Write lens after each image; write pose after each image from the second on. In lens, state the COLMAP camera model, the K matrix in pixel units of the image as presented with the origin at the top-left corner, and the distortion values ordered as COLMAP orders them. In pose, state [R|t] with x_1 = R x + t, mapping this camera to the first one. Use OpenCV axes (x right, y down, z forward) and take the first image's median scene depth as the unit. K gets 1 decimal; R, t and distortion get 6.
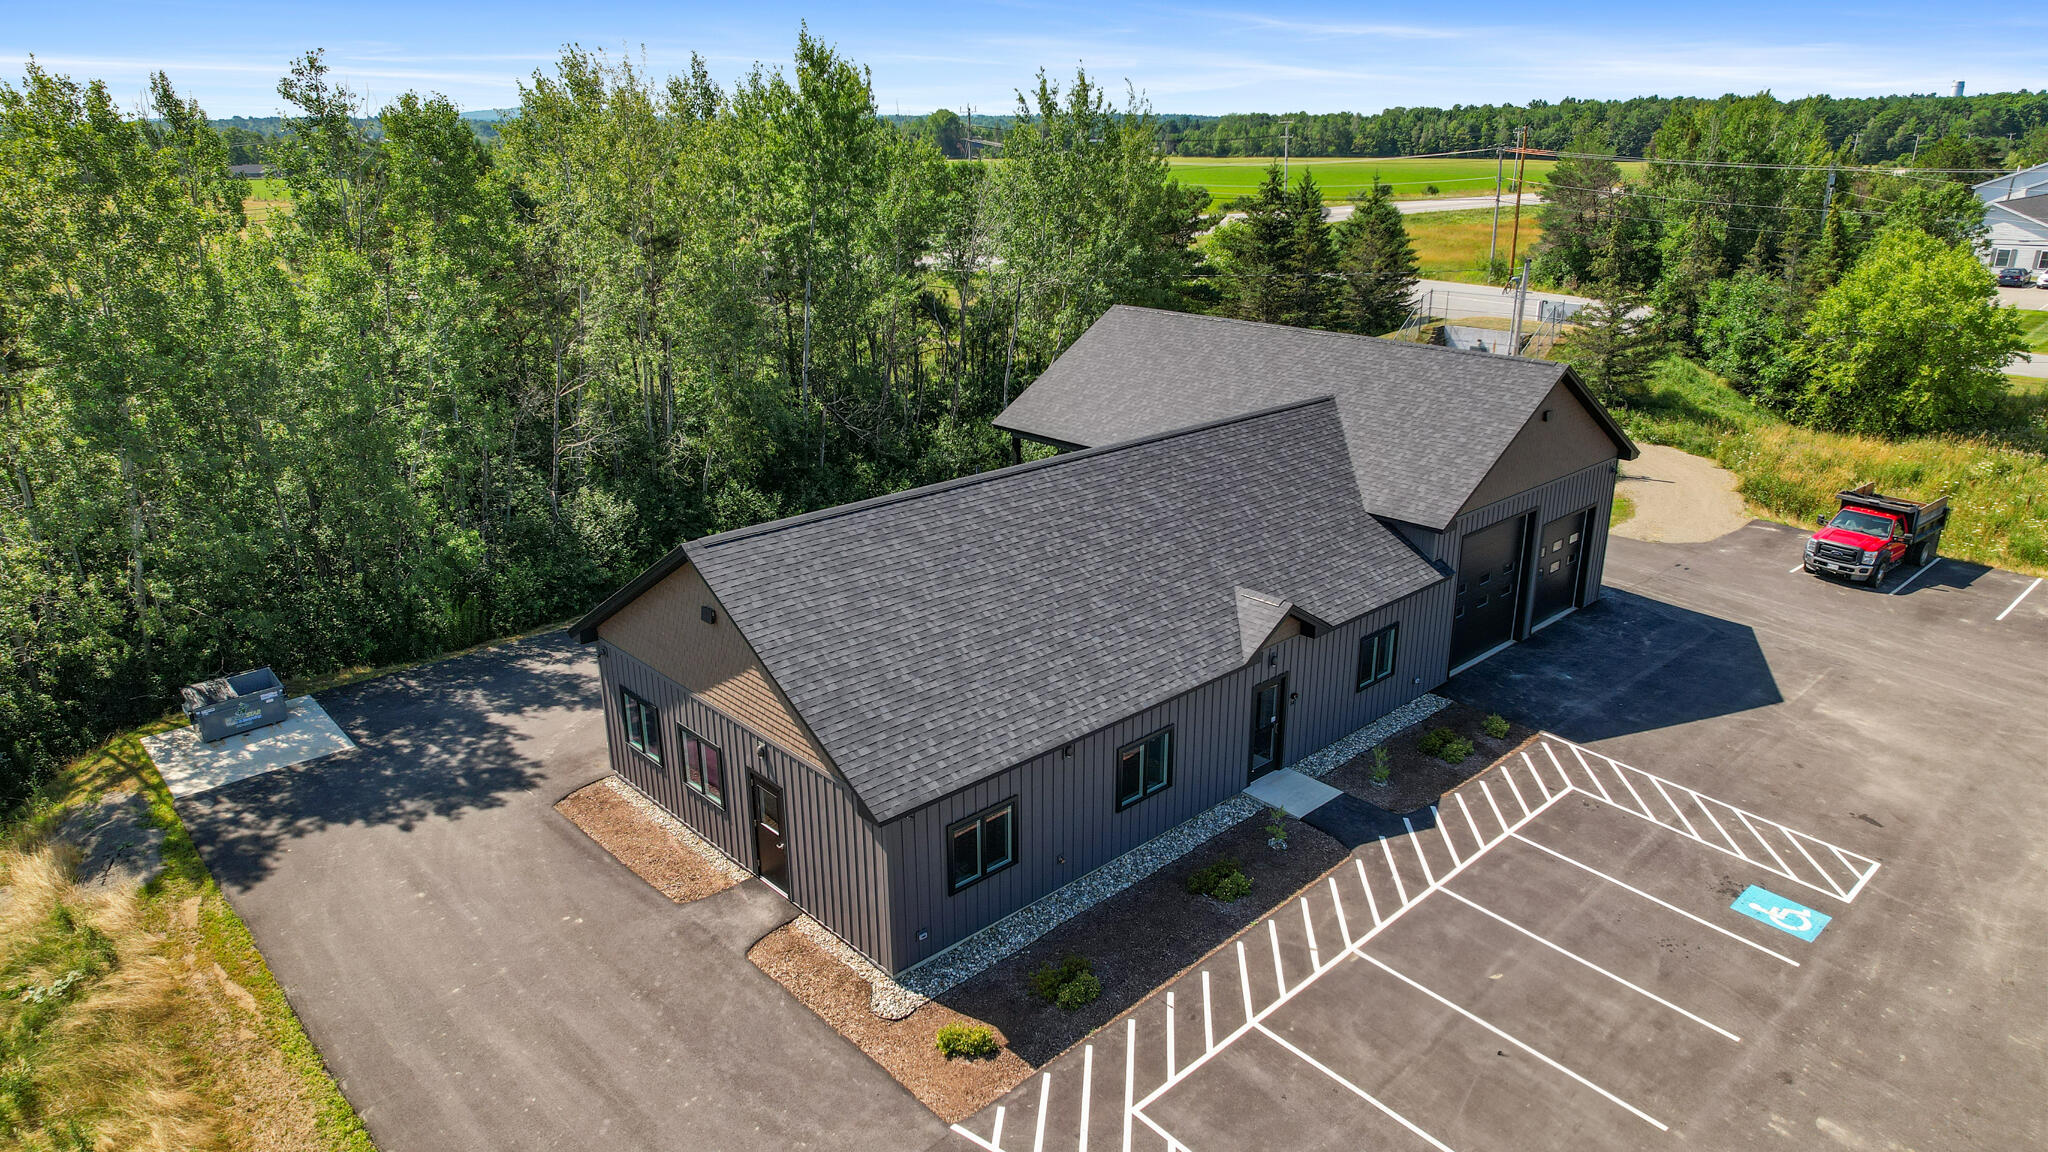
lens RADIAL K [[1306.0, 0, 1052.1], [0, 1306.0, 571.1], [0, 0, 1]] dist [-0.035455, 0.010443]
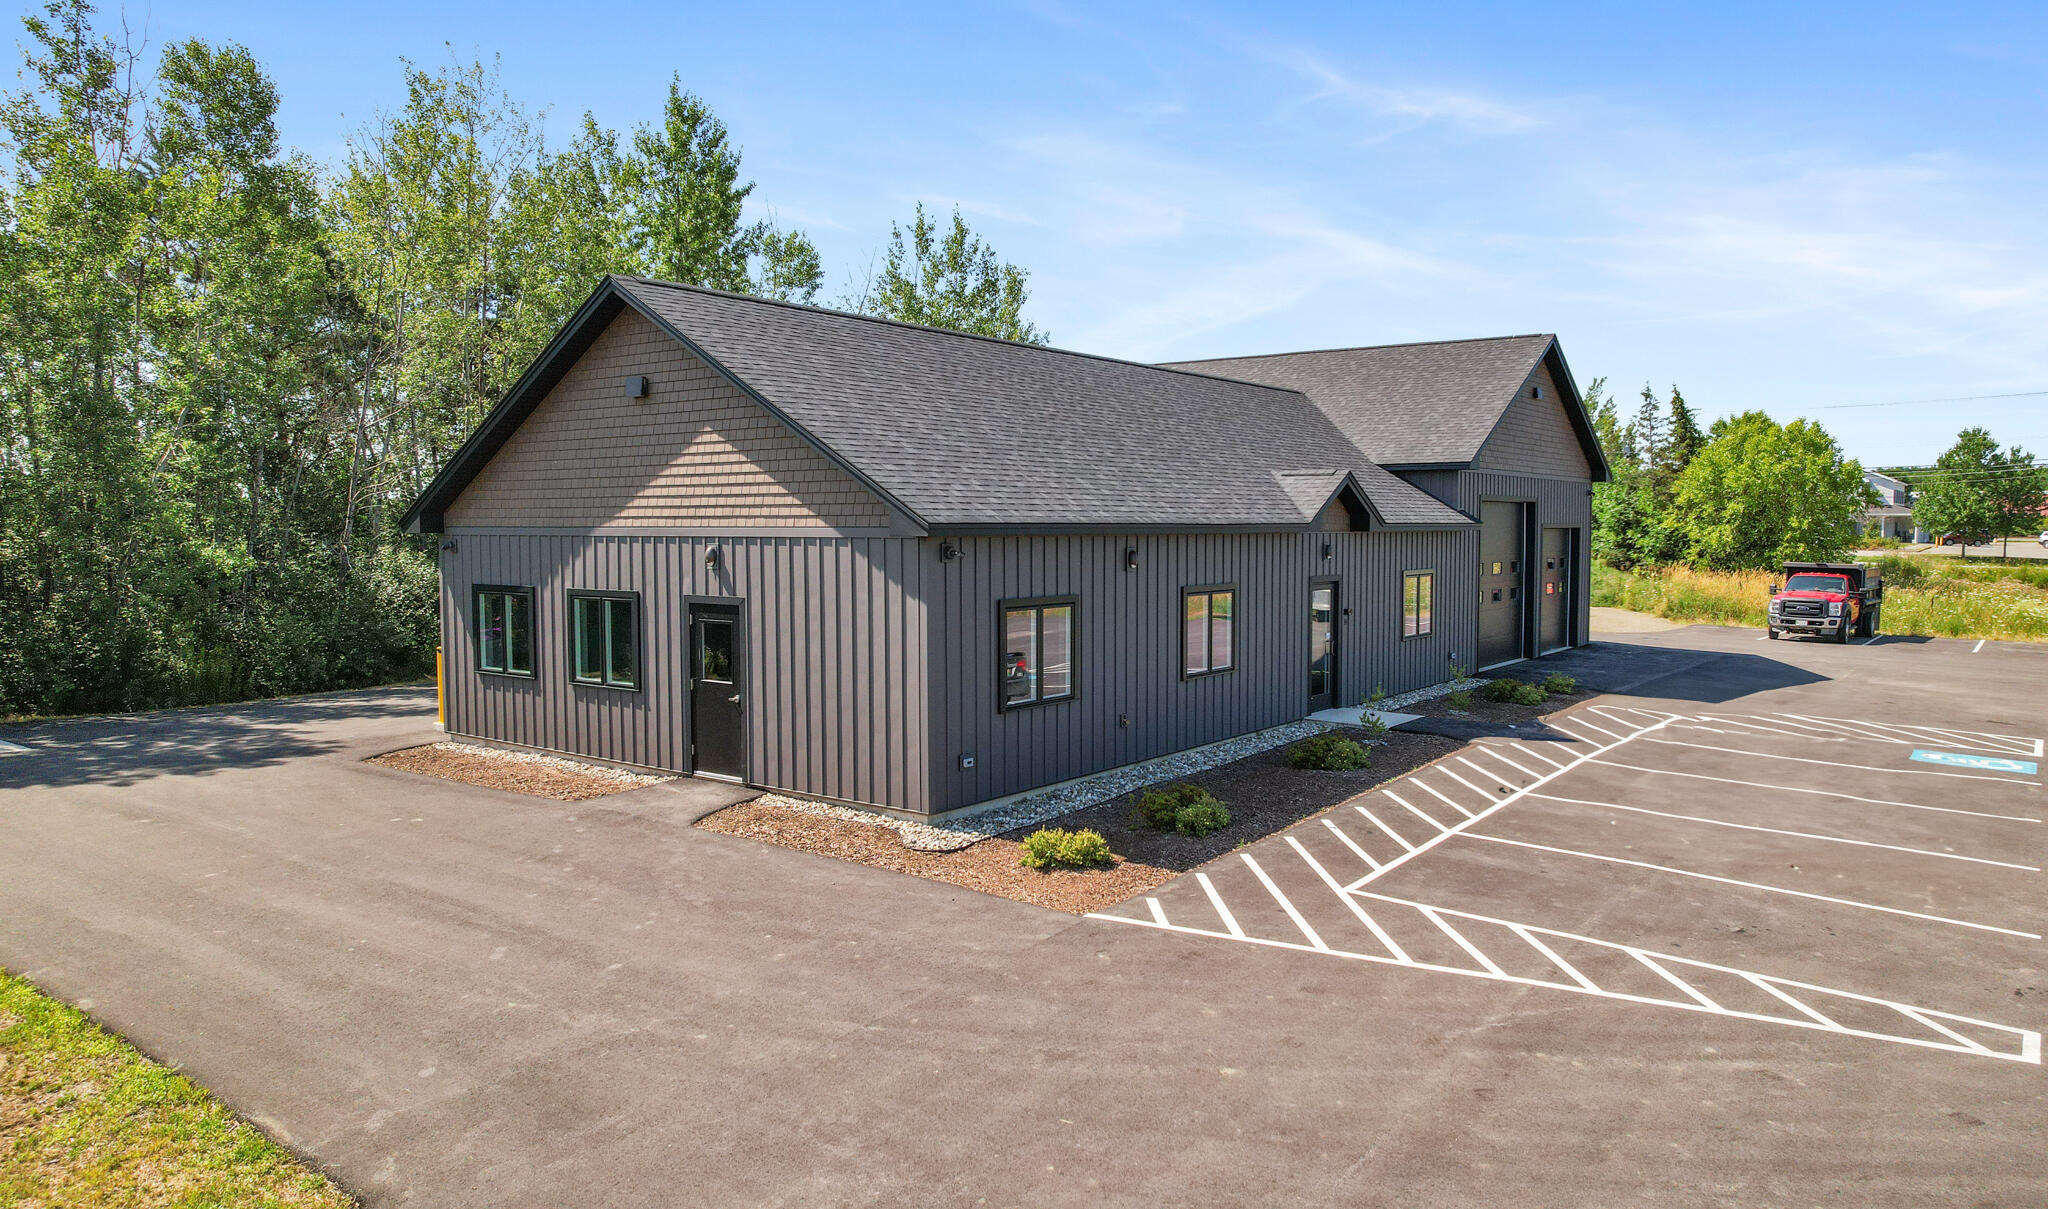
lens RADIAL K [[1360.7, 0, 1109.9], [0, 1360.7, 609.9], [0, 0, 1]] dist [-0.033959, 0.010370]
pose [[0.980804, -0.018169, 0.194148, -0.123996], [0.067975, 0.965054, -0.253081, 0.294213], [-0.182765, 0.261420, 0.947764, 0.217385]]
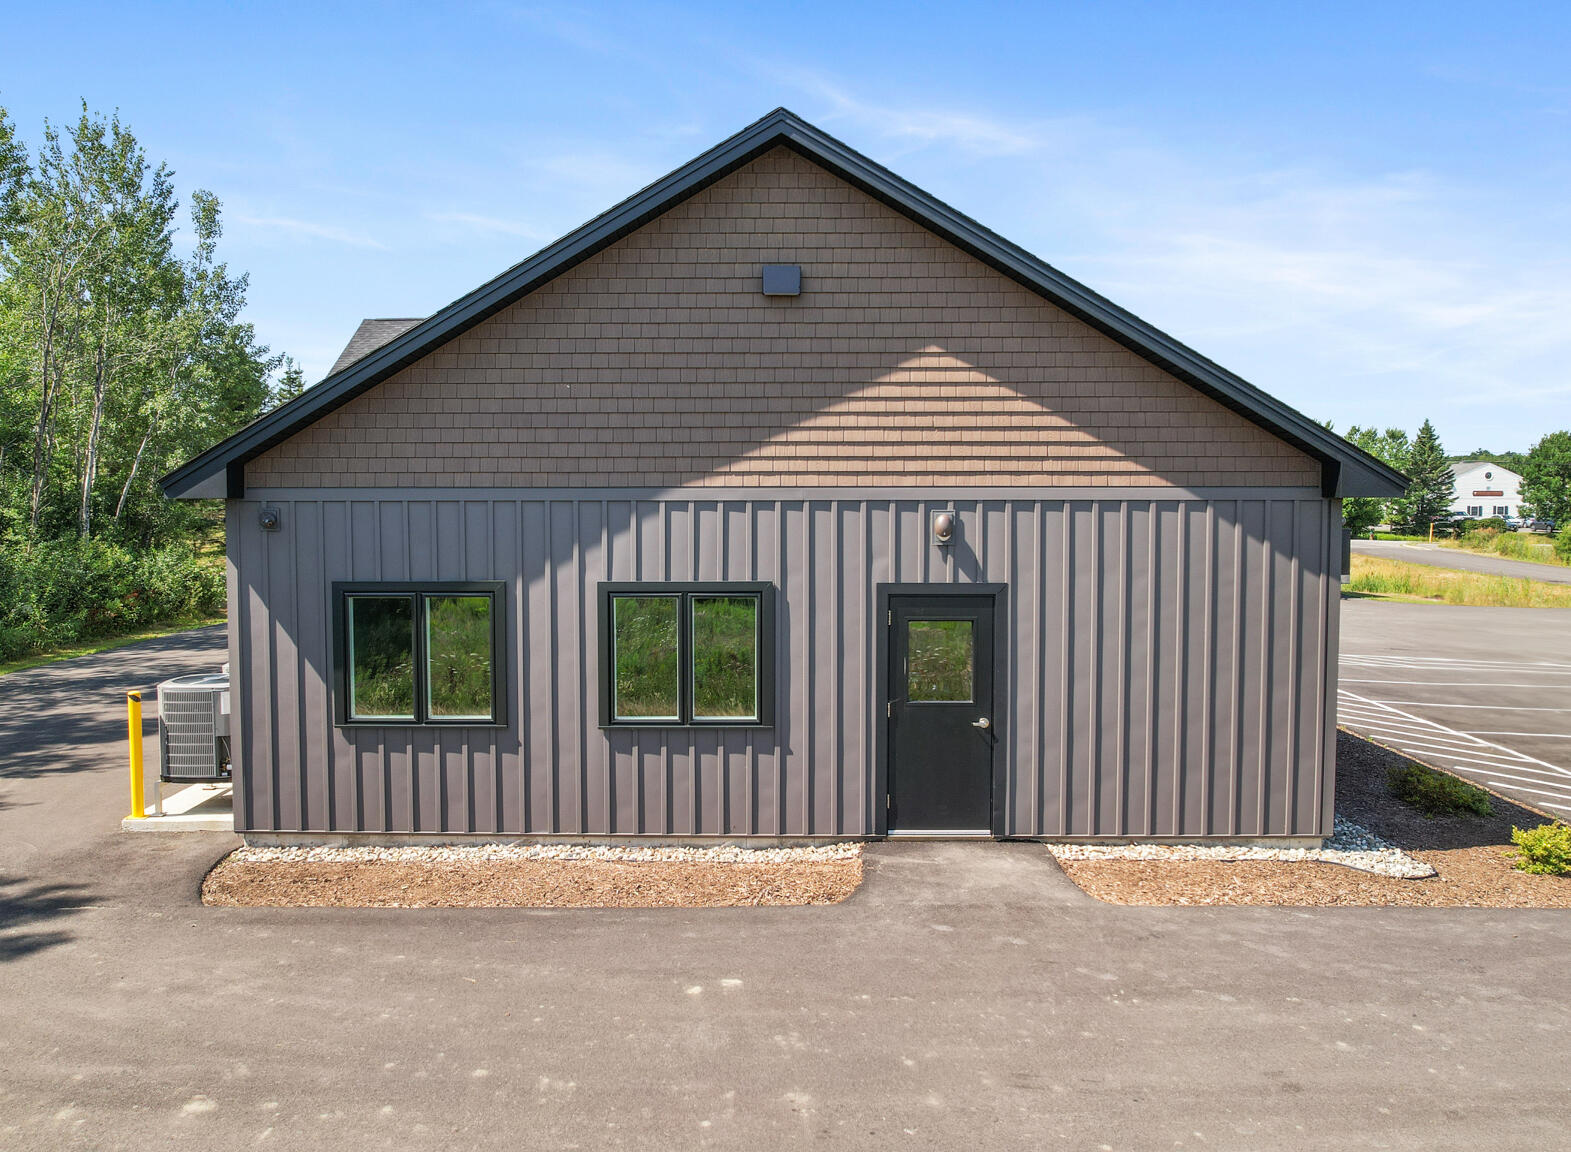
lens RADIAL K [[1292.8, 0, 784.3], [0, 1292.8, 582.2], [0, 0, 1]] dist [-0.027945, -0.005597]
pose [[0.705763, -0.047911, 0.706826, -0.500220], [0.231534, 0.958522, -0.166213, 0.182015], [-0.669545, 0.280962, 0.687583, 0.564383]]
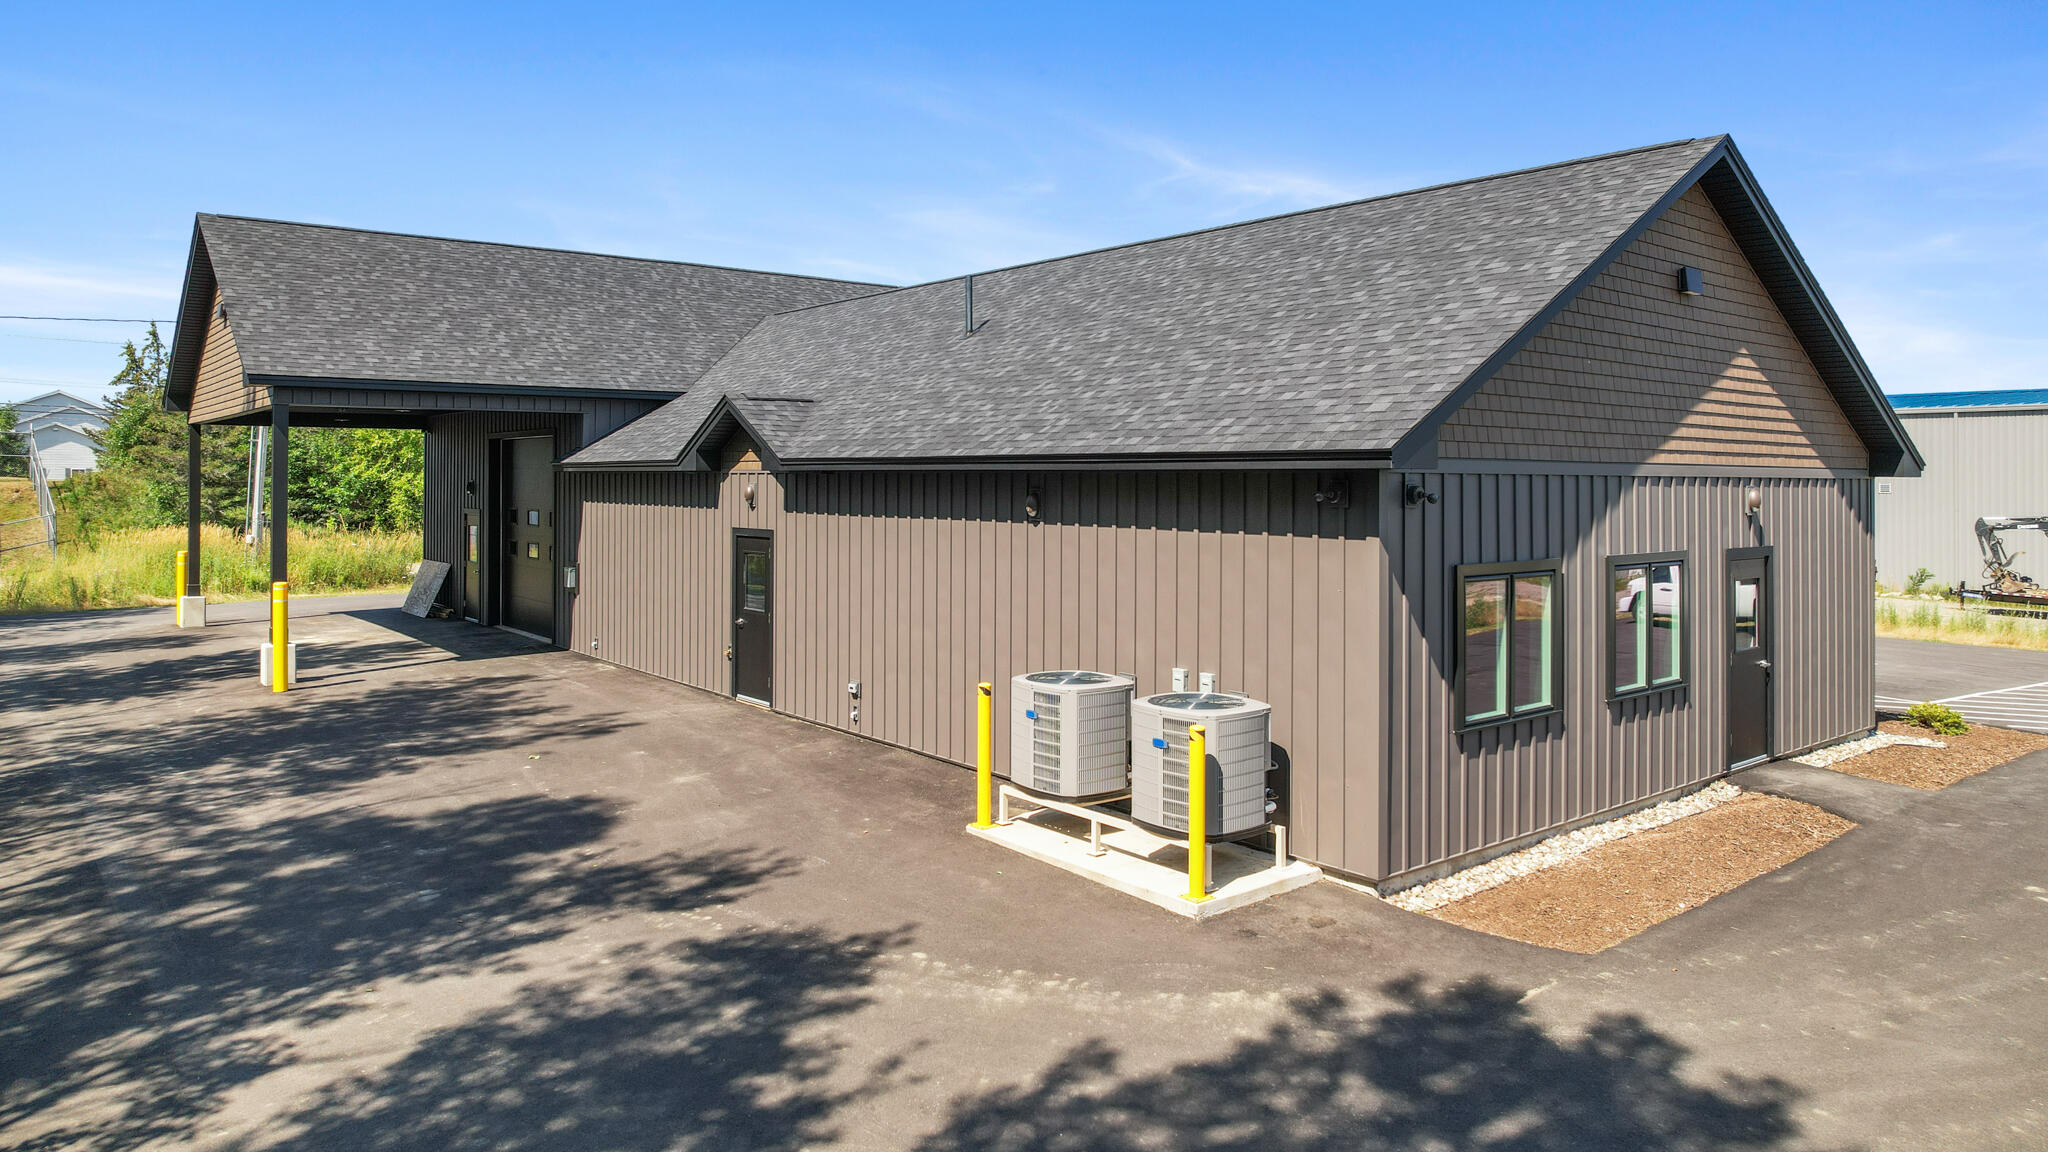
lens RADIAL K [[1306.0, 0, 1031.1], [0, 1306.0, 531.6], [0, 0, 1]] dist [-0.035455, 0.010443]
pose [[0.089688, -0.044367, 0.994981, -0.684192], [0.314975, 0.948998, 0.013925, 0.029741], [-0.944853, 0.312145, 0.099089, 1.013701]]
